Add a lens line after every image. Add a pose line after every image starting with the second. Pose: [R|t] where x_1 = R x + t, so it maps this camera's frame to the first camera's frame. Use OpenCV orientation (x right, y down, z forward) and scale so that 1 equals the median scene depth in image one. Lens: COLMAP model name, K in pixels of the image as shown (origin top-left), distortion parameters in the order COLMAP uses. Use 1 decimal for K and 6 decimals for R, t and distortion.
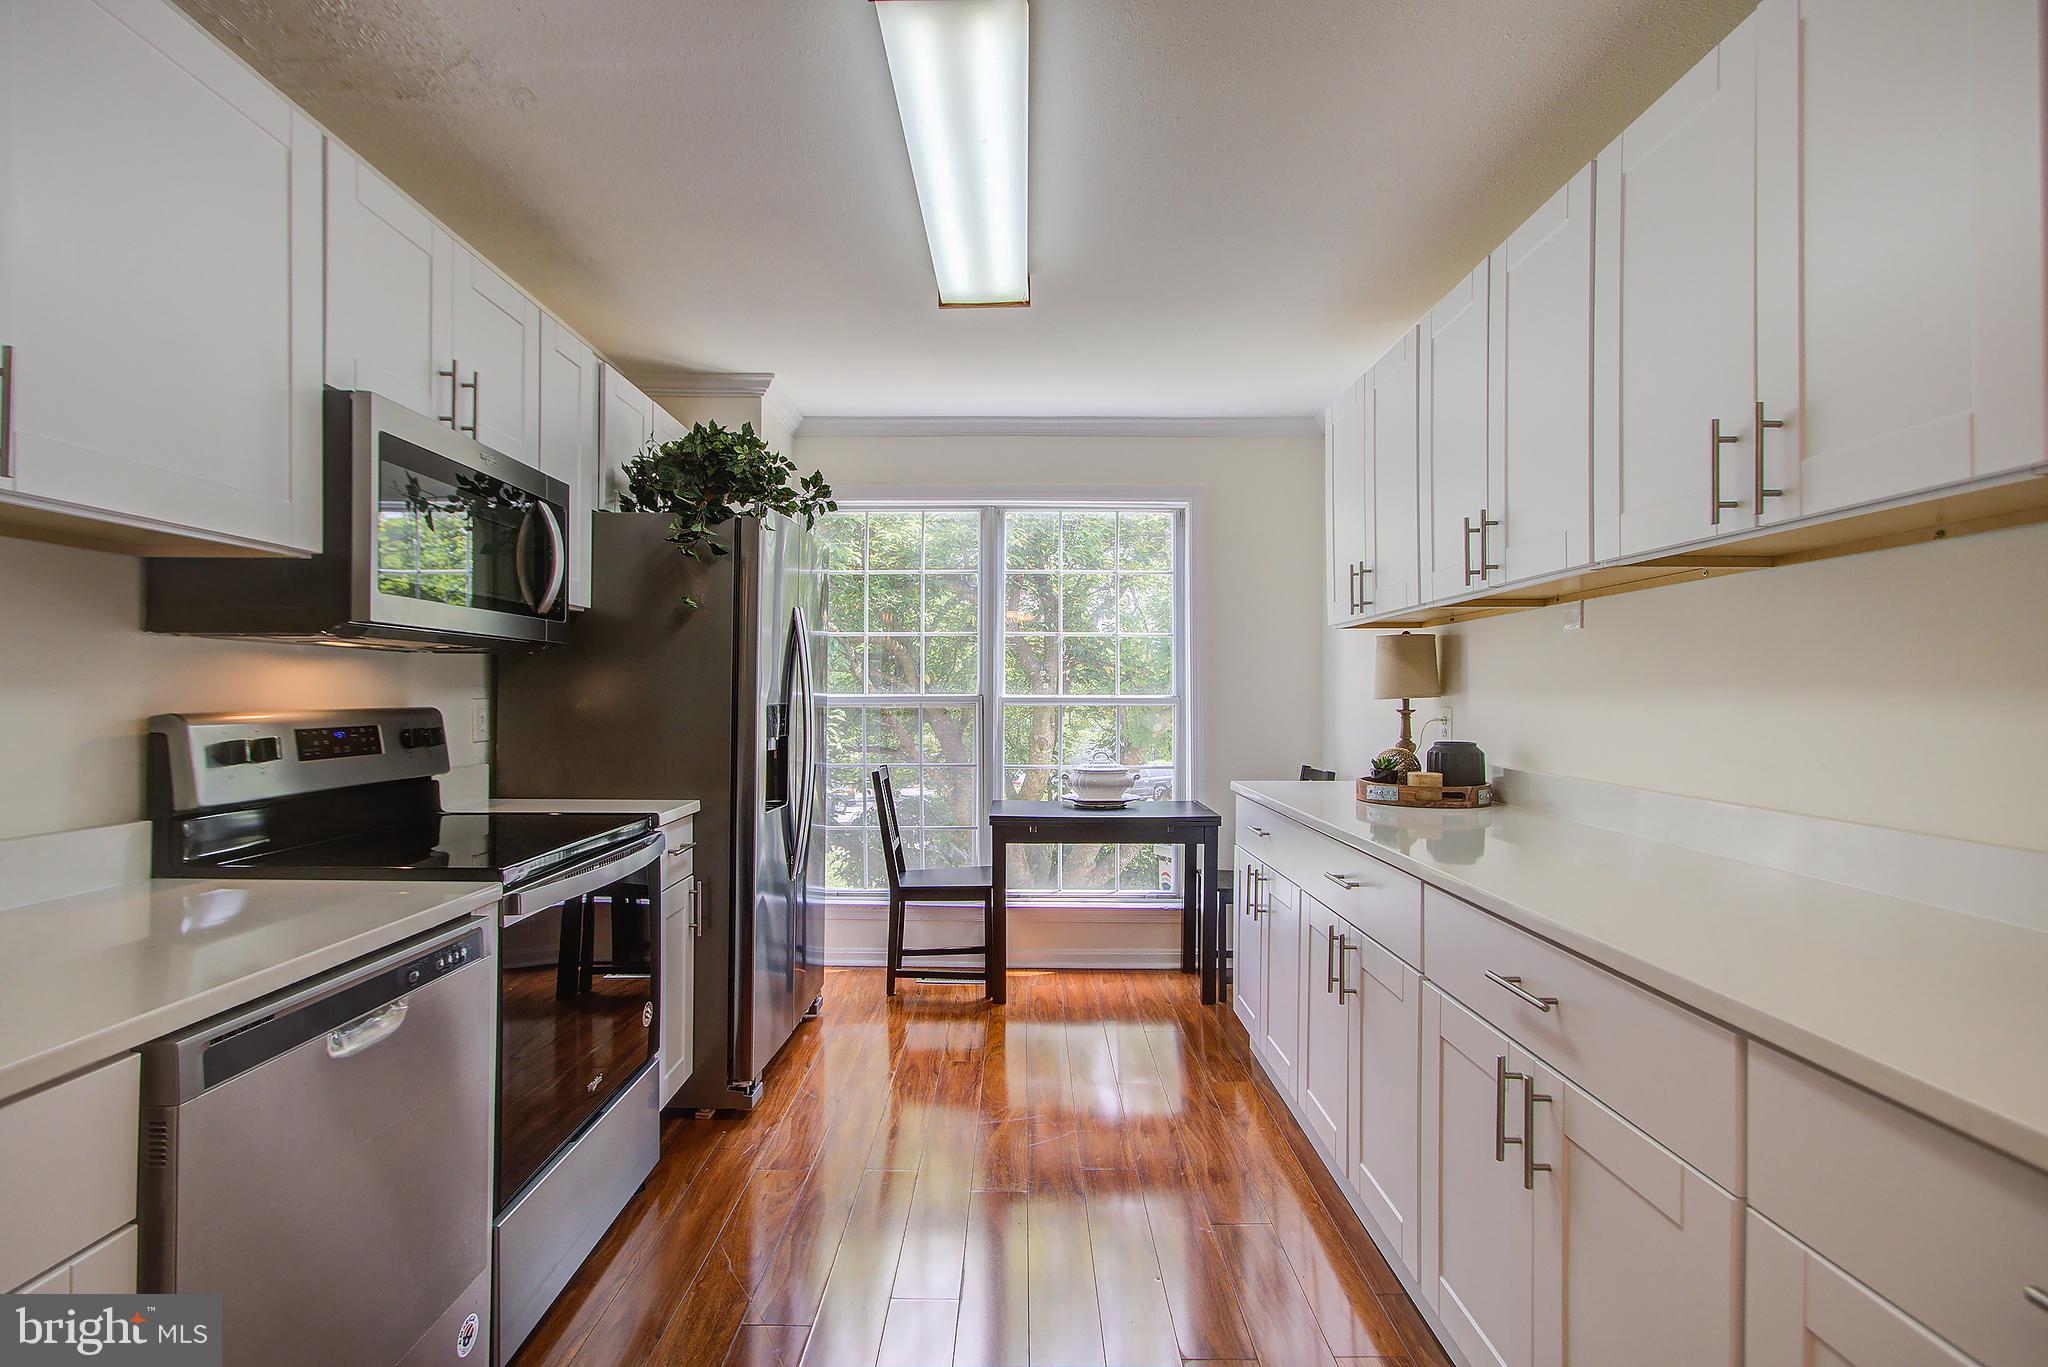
lens RADIAL K [[946.4, 0, 997.8], [0, 946.4, 686.8], [0, 0, 1]] dist [-0.012397, 0.007599]
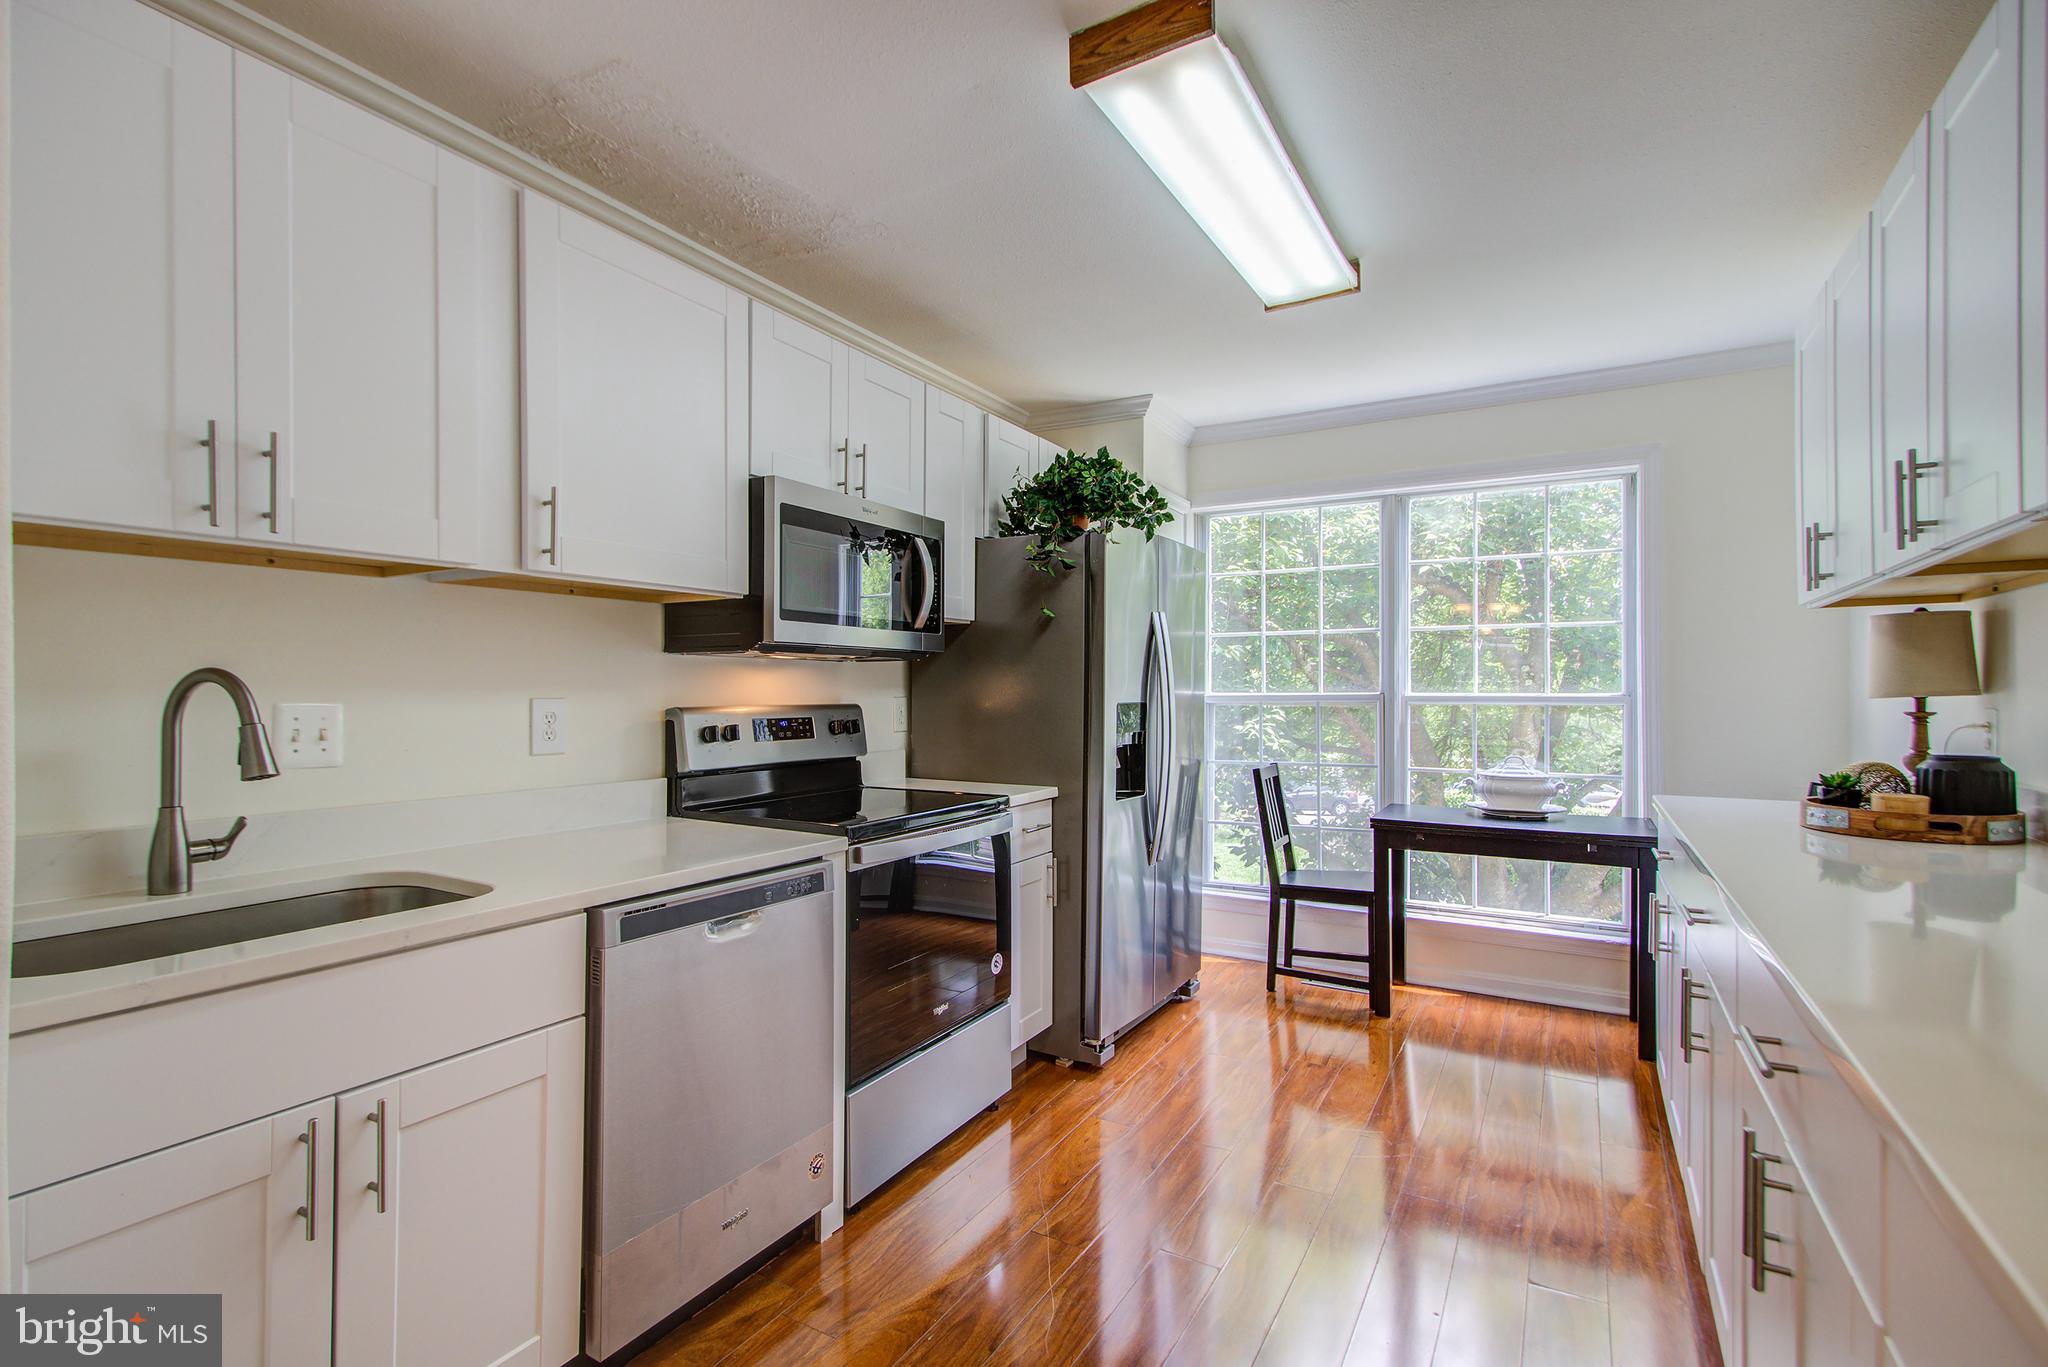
lens RADIAL K [[946.4, 0, 1002.1], [0, 946.4, 686.4], [0, 0, 1]] dist [-0.012397, 0.007599]
pose [[0.865614, -0.005340, -0.500683, 0.199820], [0.005930, 0.999982, -0.000412, -0.000262], [0.500676, -0.002612, 0.865631, -0.021246]]
